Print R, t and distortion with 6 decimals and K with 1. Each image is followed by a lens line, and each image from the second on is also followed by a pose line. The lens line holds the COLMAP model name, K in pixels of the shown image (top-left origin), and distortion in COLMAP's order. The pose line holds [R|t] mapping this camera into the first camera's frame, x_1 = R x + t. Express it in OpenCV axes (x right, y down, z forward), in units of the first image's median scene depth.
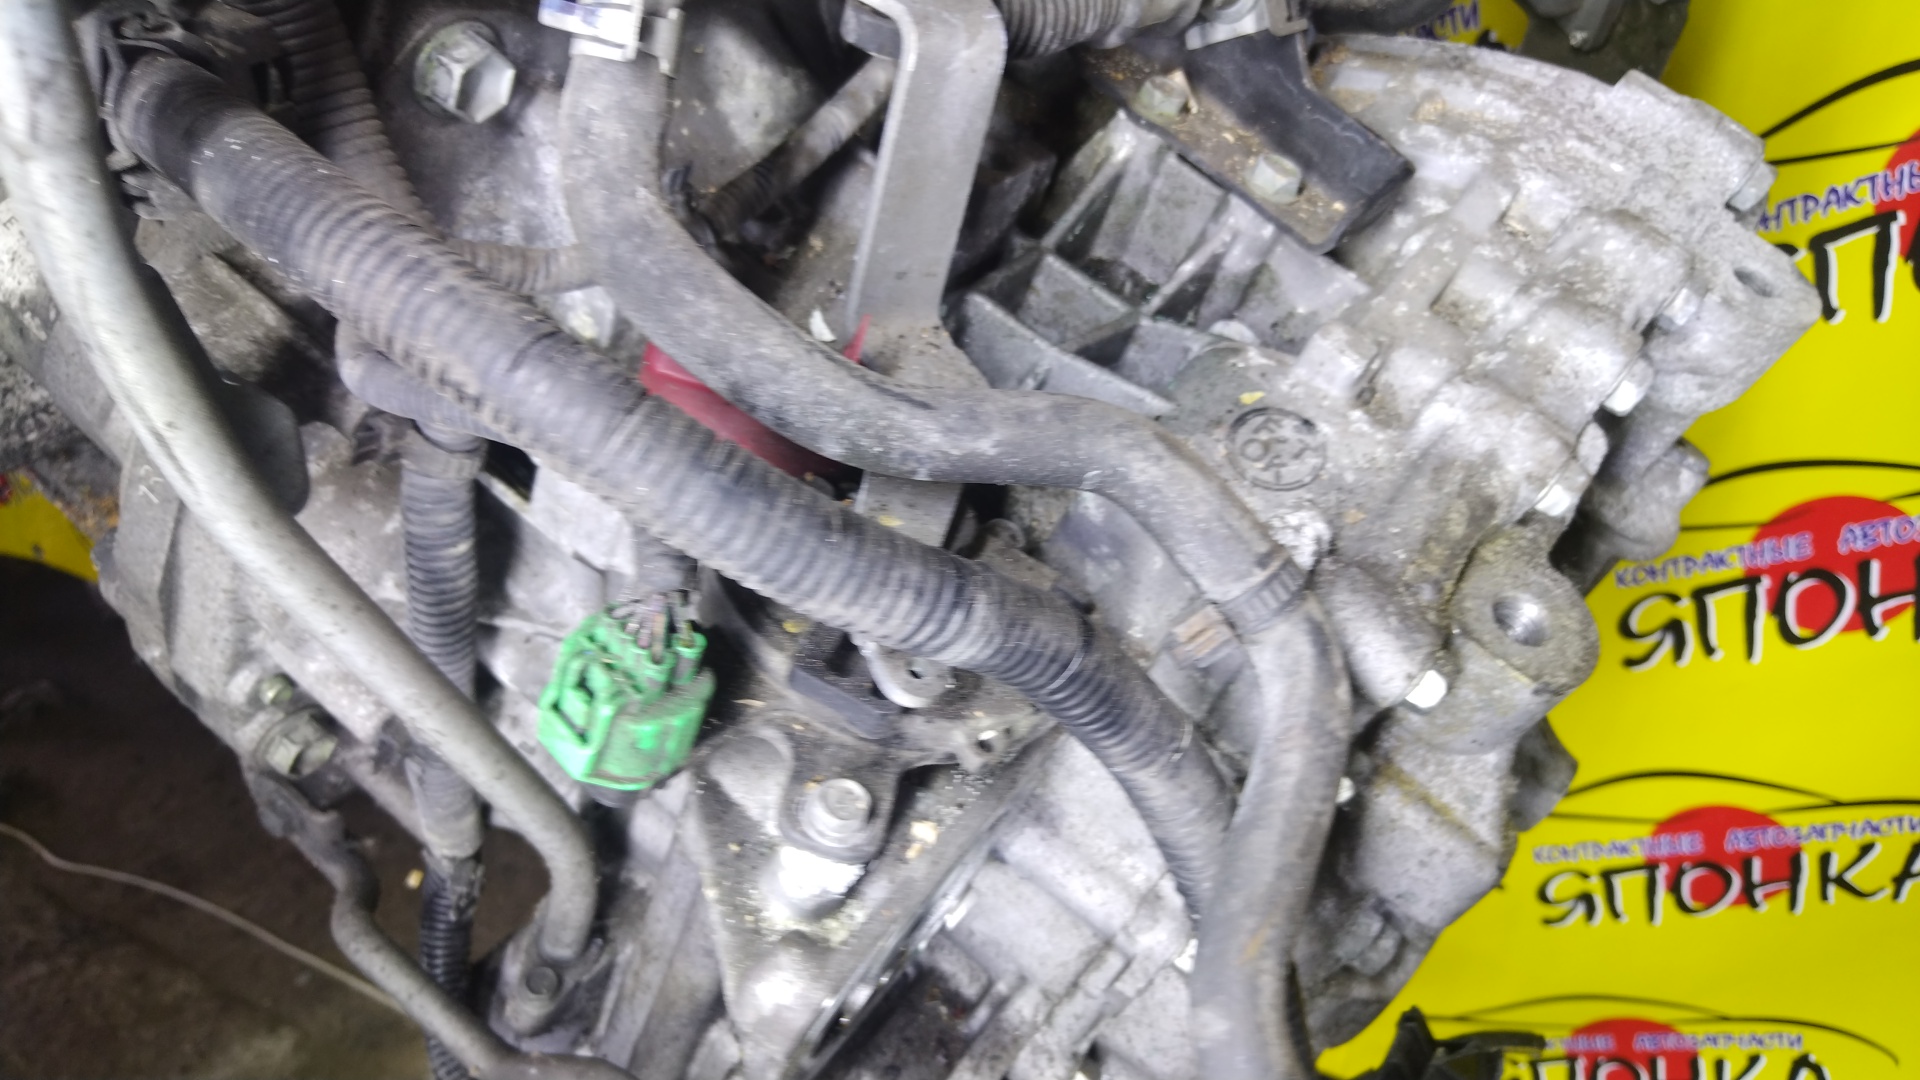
lens RADIAL K [[1344.7, 0, 950.5], [0, 1344.7, 529.6], [0, 0, 1]] dist [-0.024869, 0.027962]
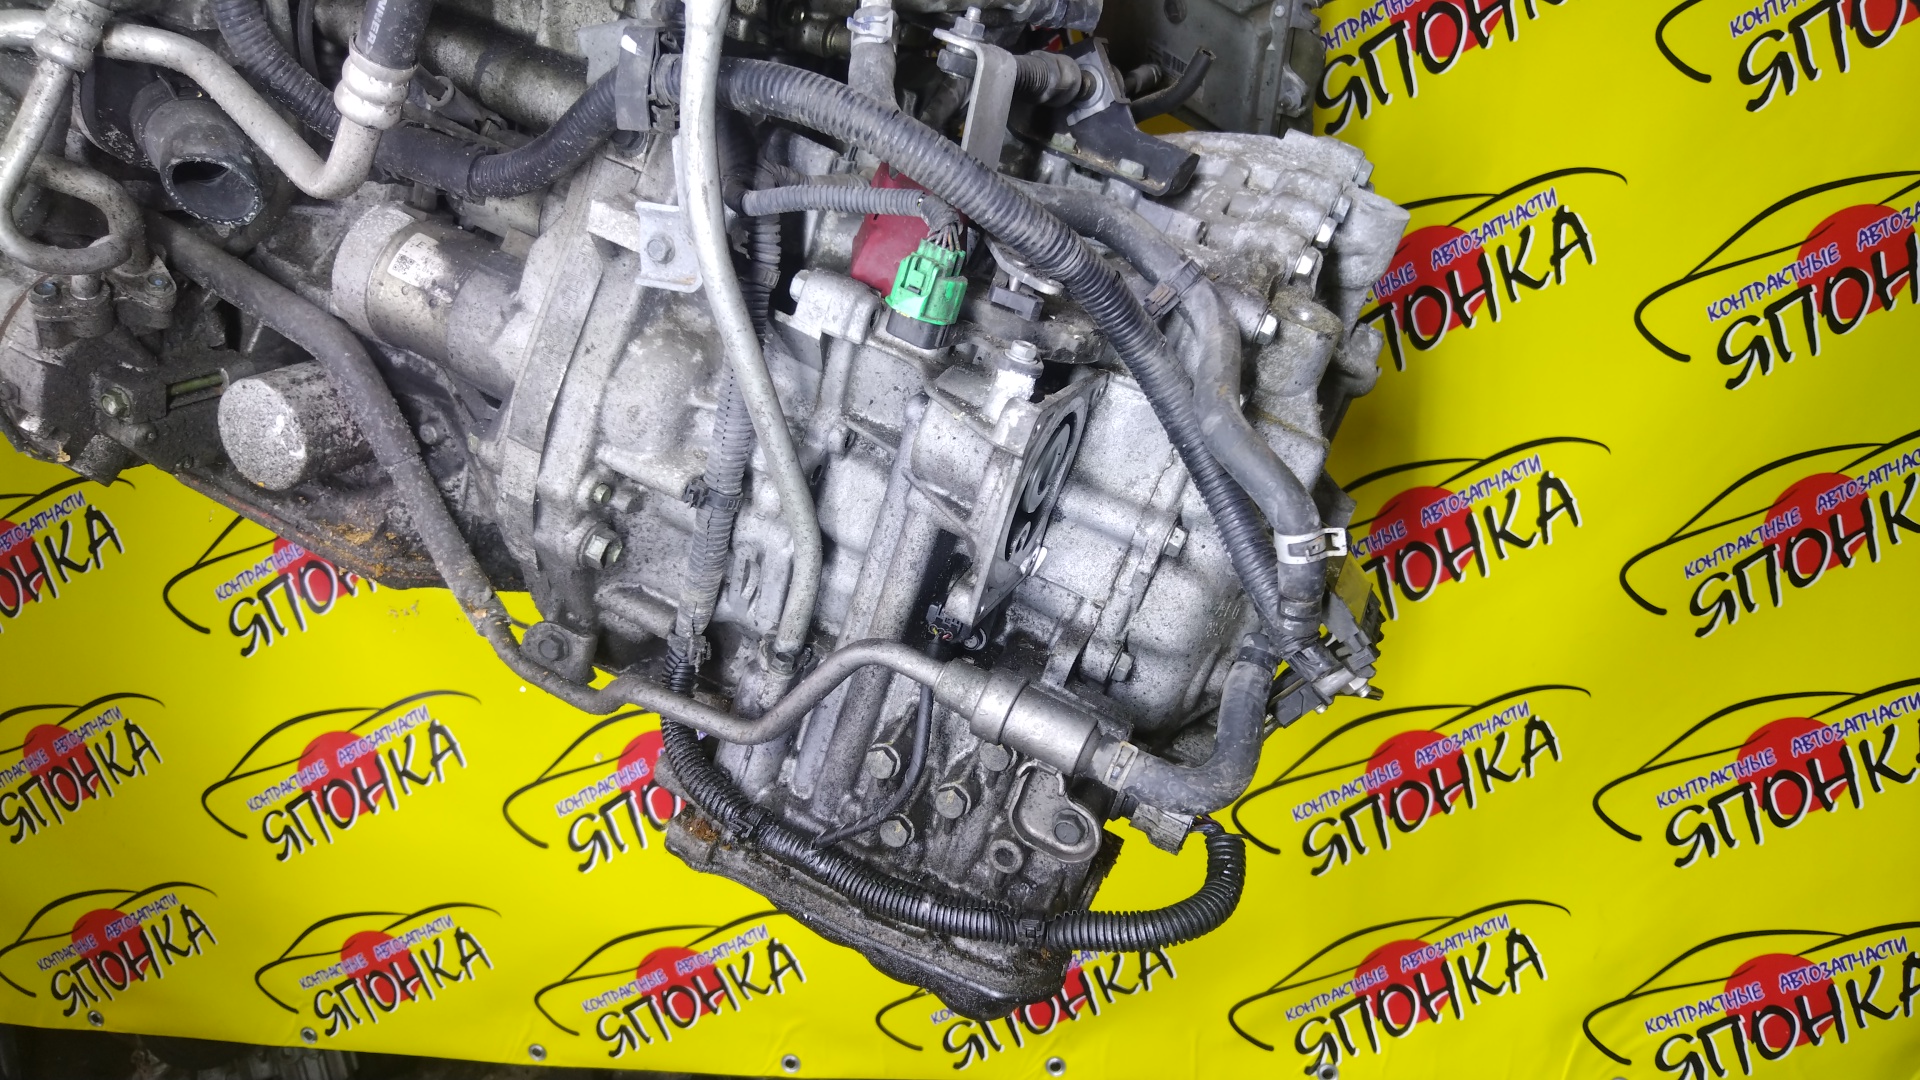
lens RADIAL K [[1344.7, 0, 948.9], [0, 1344.7, 538.0], [0, 0, 1]] dist [-0.024869, 0.027962]
pose [[0.975242, -0.109227, 0.192282, -0.436008], [0.160705, 0.947355, -0.276934, 0.724063], [-0.151910, 0.300979, 0.941454, -0.603150]]
